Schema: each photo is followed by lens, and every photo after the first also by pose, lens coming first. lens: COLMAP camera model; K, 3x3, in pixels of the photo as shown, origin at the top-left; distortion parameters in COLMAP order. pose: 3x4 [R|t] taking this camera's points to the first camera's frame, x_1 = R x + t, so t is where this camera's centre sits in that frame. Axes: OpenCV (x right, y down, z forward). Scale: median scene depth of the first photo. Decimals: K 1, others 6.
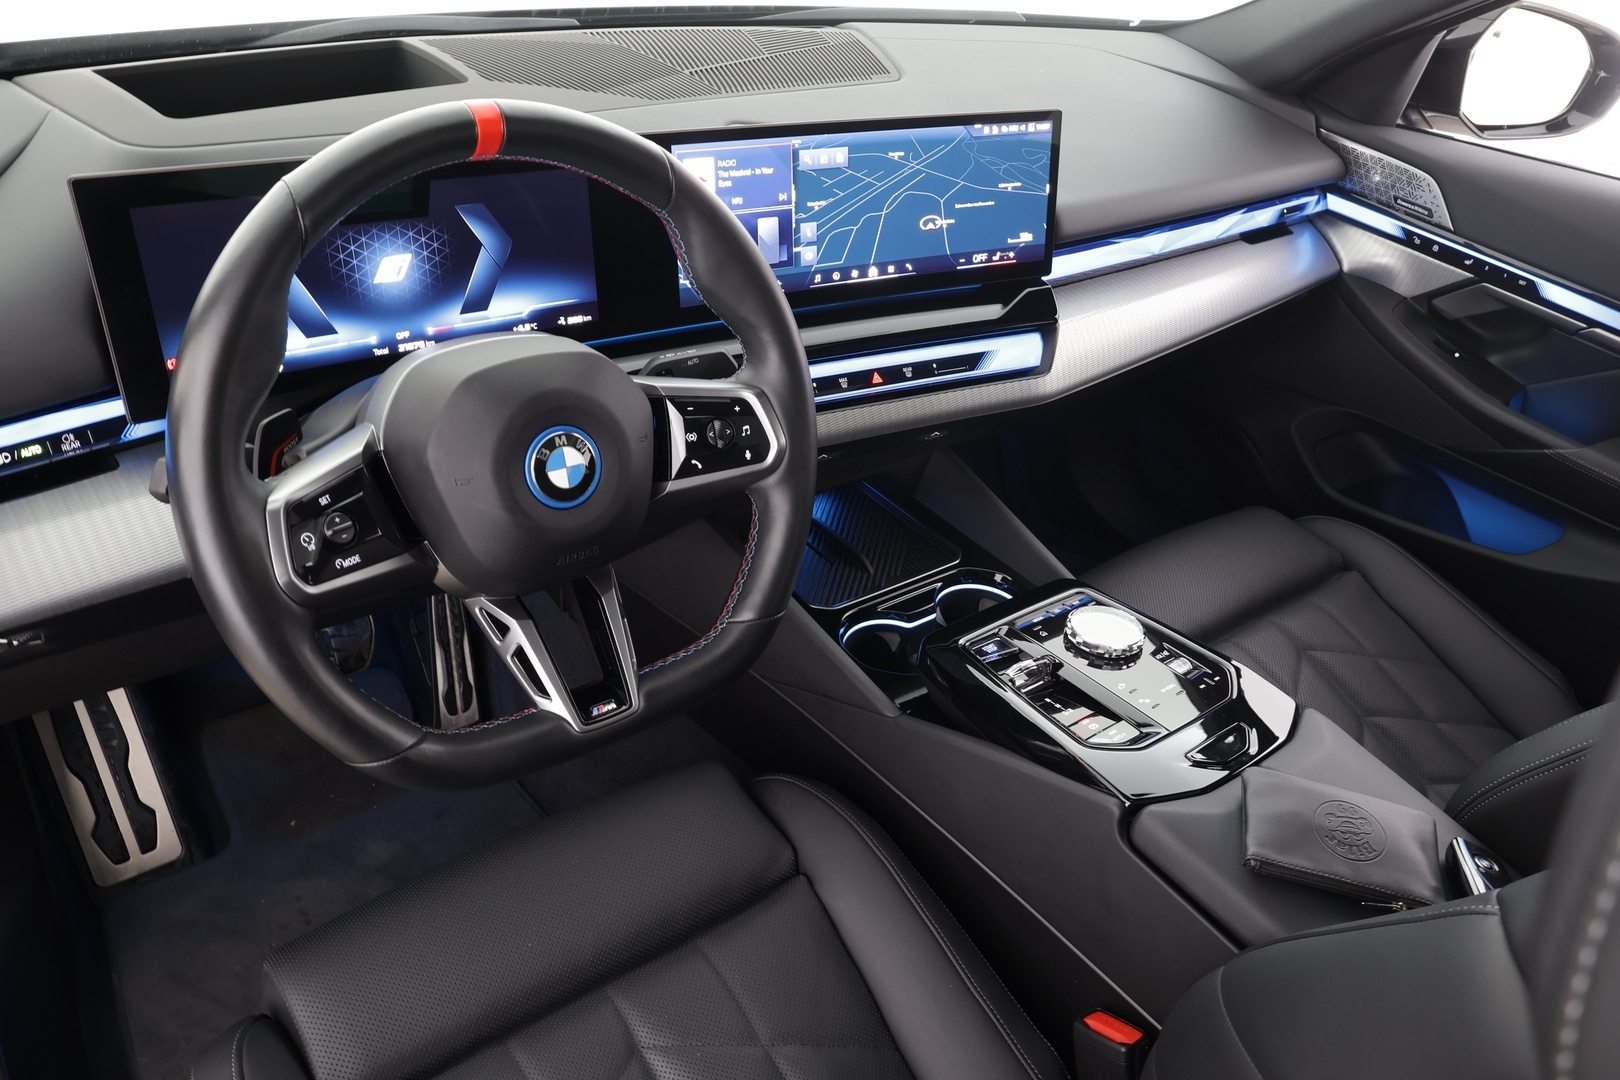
lens RADIAL K [[1212.3, 0, 810.0], [0, 1212.3, 540.0], [0, 0, 1]] dist [0.004635, 0.001744]
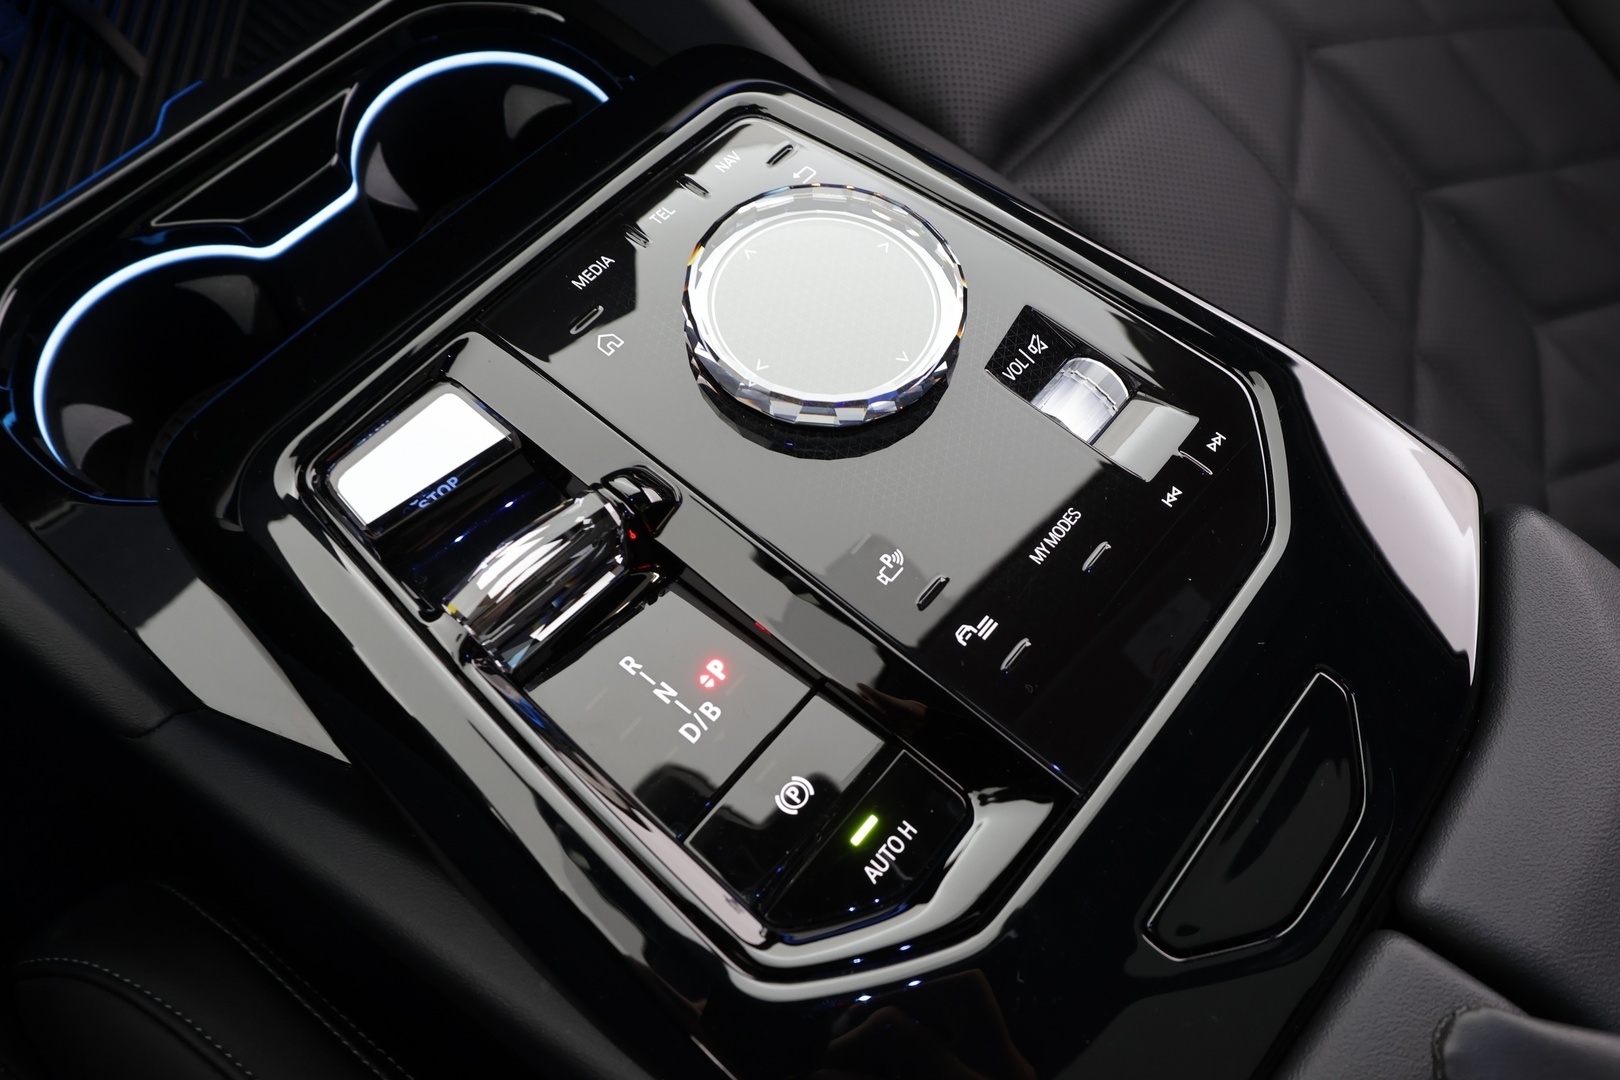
lens RADIAL K [[1212.3, 0, 810.0], [0, 1212.3, 540.0], [0, 0, 1]] dist [0.004635, 0.001744]
pose [[0.983851, -0.166464, 0.065783, 0.185341], [0.106520, 0.839882, 0.532214, -0.021988], [-0.143845, -0.516612, 0.844050, 0.642535]]
